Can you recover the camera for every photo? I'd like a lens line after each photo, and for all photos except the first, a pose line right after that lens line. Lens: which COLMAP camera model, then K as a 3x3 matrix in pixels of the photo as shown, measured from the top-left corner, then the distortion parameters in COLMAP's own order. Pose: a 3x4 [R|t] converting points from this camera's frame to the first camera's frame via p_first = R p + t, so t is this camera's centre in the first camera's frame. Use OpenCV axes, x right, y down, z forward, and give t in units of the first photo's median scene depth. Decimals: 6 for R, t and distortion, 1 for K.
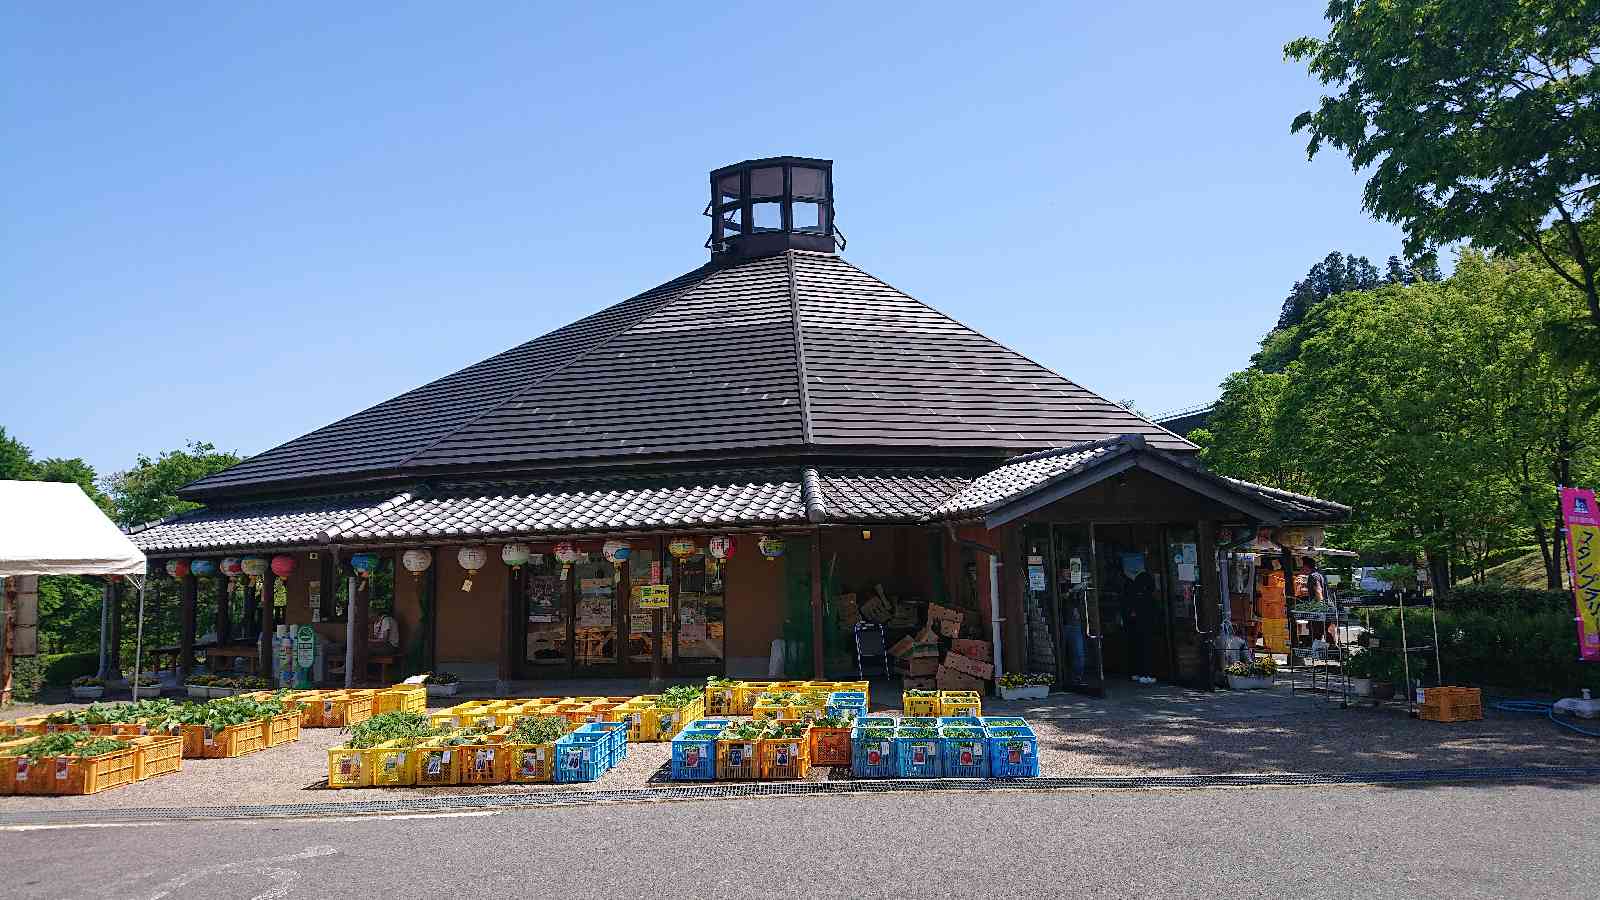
lens RADIAL K [[1051.0, 0, 799.1], [0, 1051.0, 453.2], [0, 0, 1]] dist [0.000586, -0.005886]
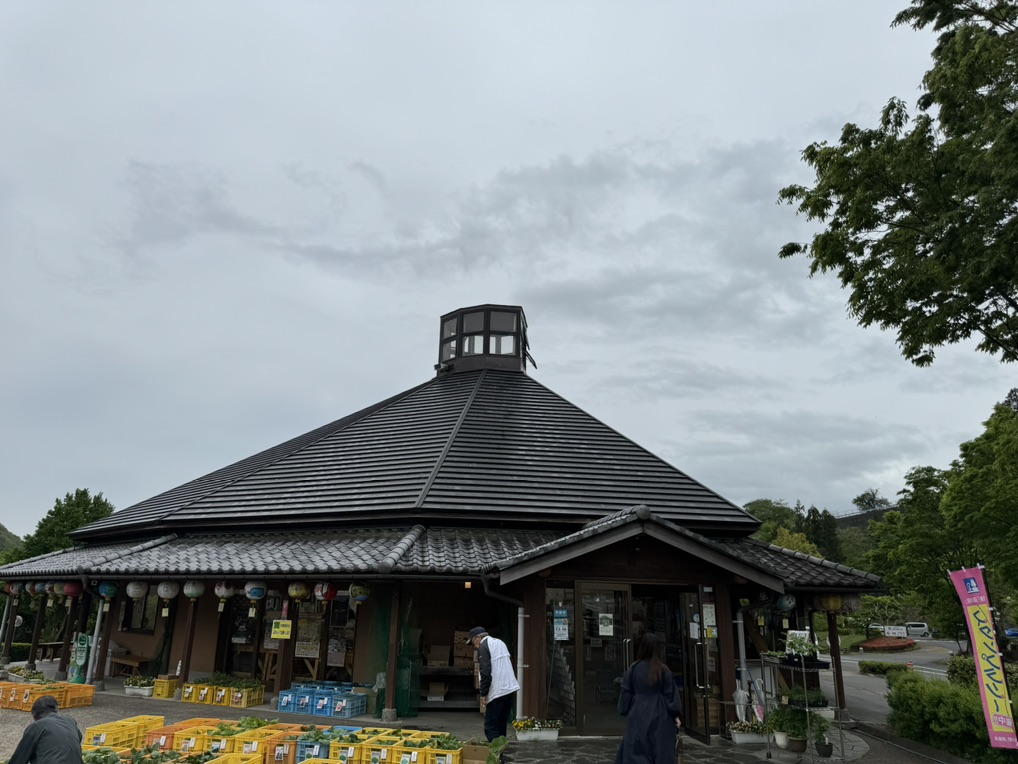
lens RADIAL K [[707.4, 0, 511.0], [0, 707.4, 391.8], [0, 0, 1]] dist [-0.026634, -0.005242]
pose [[0.987318, -0.005347, -0.158664, 0.230479], [-0.023060, 0.984003, -0.176653, -0.000471], [0.157071, 0.178071, 0.971401, 0.148069]]
